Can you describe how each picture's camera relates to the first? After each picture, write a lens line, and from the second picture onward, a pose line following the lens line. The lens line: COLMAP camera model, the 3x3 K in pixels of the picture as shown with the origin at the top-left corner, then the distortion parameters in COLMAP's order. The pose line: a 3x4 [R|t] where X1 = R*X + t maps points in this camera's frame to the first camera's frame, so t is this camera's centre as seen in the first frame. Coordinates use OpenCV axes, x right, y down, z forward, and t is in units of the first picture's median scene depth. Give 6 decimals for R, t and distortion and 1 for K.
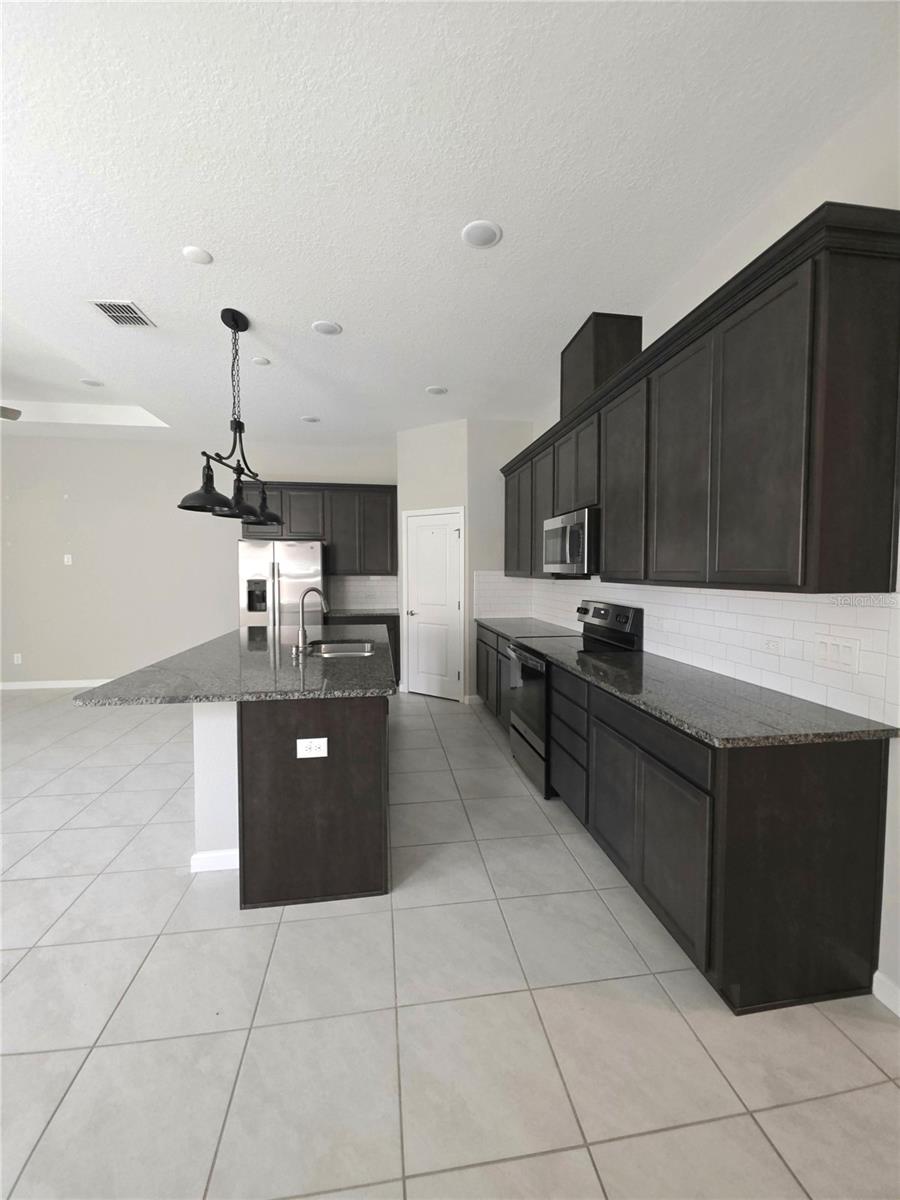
lens RADIAL K [[476.4, 0, 448.2], [0, 476.4, 595.6], [0, 0, 1]] dist [0.001643, -0.000036]
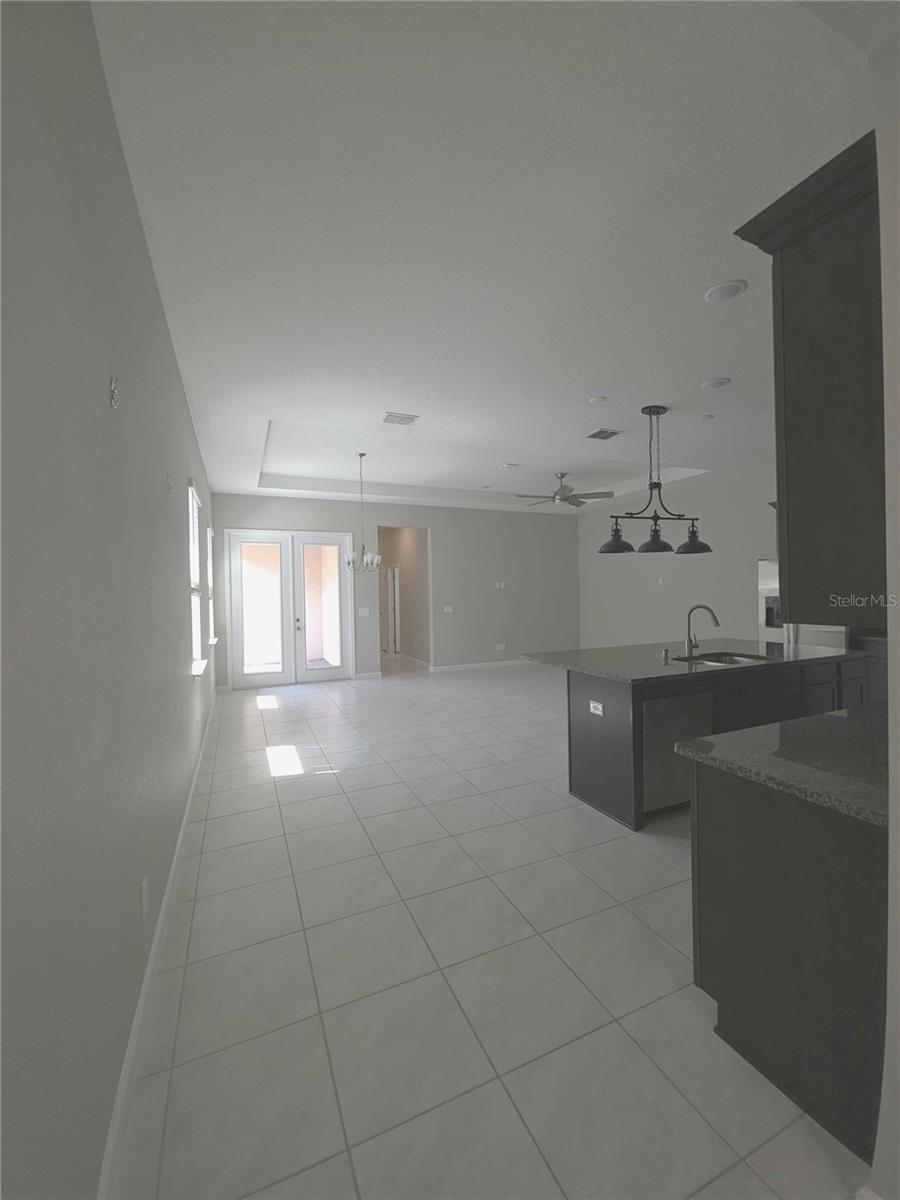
lens RADIAL K [[476.4, 0, 448.2], [0, 476.4, 595.6], [0, 0, 1]] dist [0.001643, -0.000036]
pose [[0.261108, 0.002069, -0.965308, 0.726723], [-0.029718, 0.999541, -0.005897, -0.015012], [0.964852, 0.030226, 0.261049, 0.079535]]
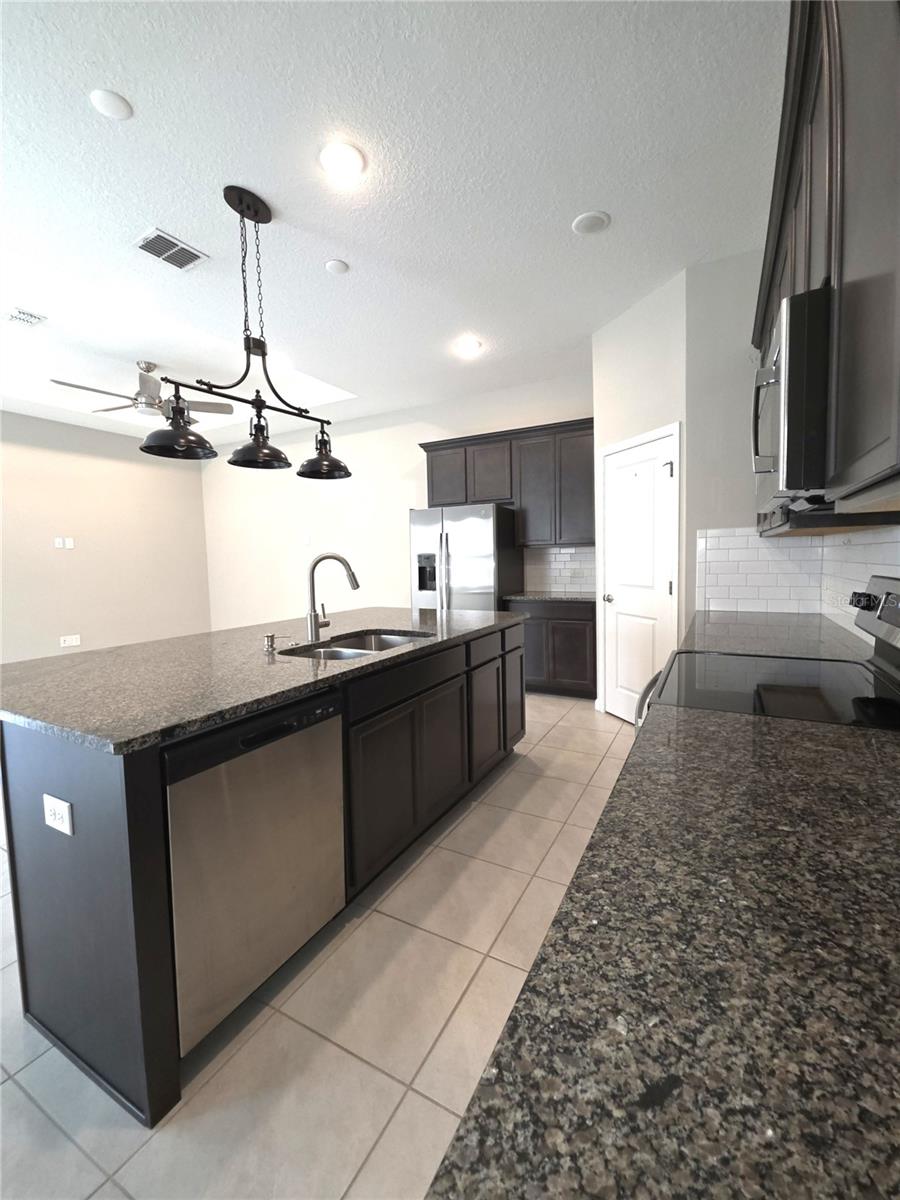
lens RADIAL K [[492.7, 0, 450.0], [0, 492.7, 596.4], [0, 0, 1]] dist [0.001234, 0.000155]
pose [[0.797507, 0.029167, -0.602605, 0.304215], [-0.009189, 0.999302, 0.036207, 0.018772], [0.603240, -0.023339, 0.797218, 0.545319]]
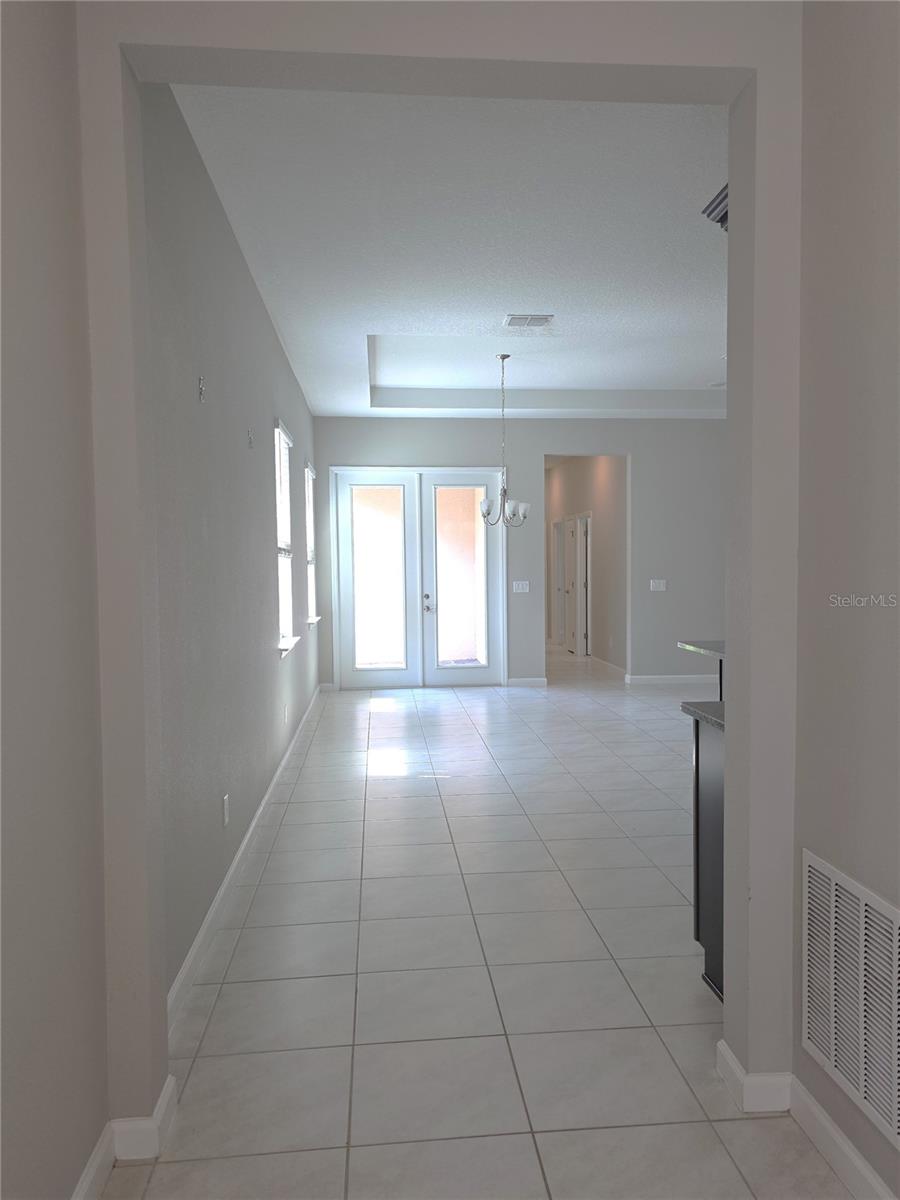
lens RADIAL K [[868.4, 0, 464.3], [0, 868.4, 621.4], [0, 0, 1]] dist [0.073195, -0.000059]
pose [[-0.049672, 0.067670, -0.996471, 1.278220], [-0.041133, 0.996717, 0.069737, -0.012866], [0.997918, 0.044452, -0.046725, 0.268029]]
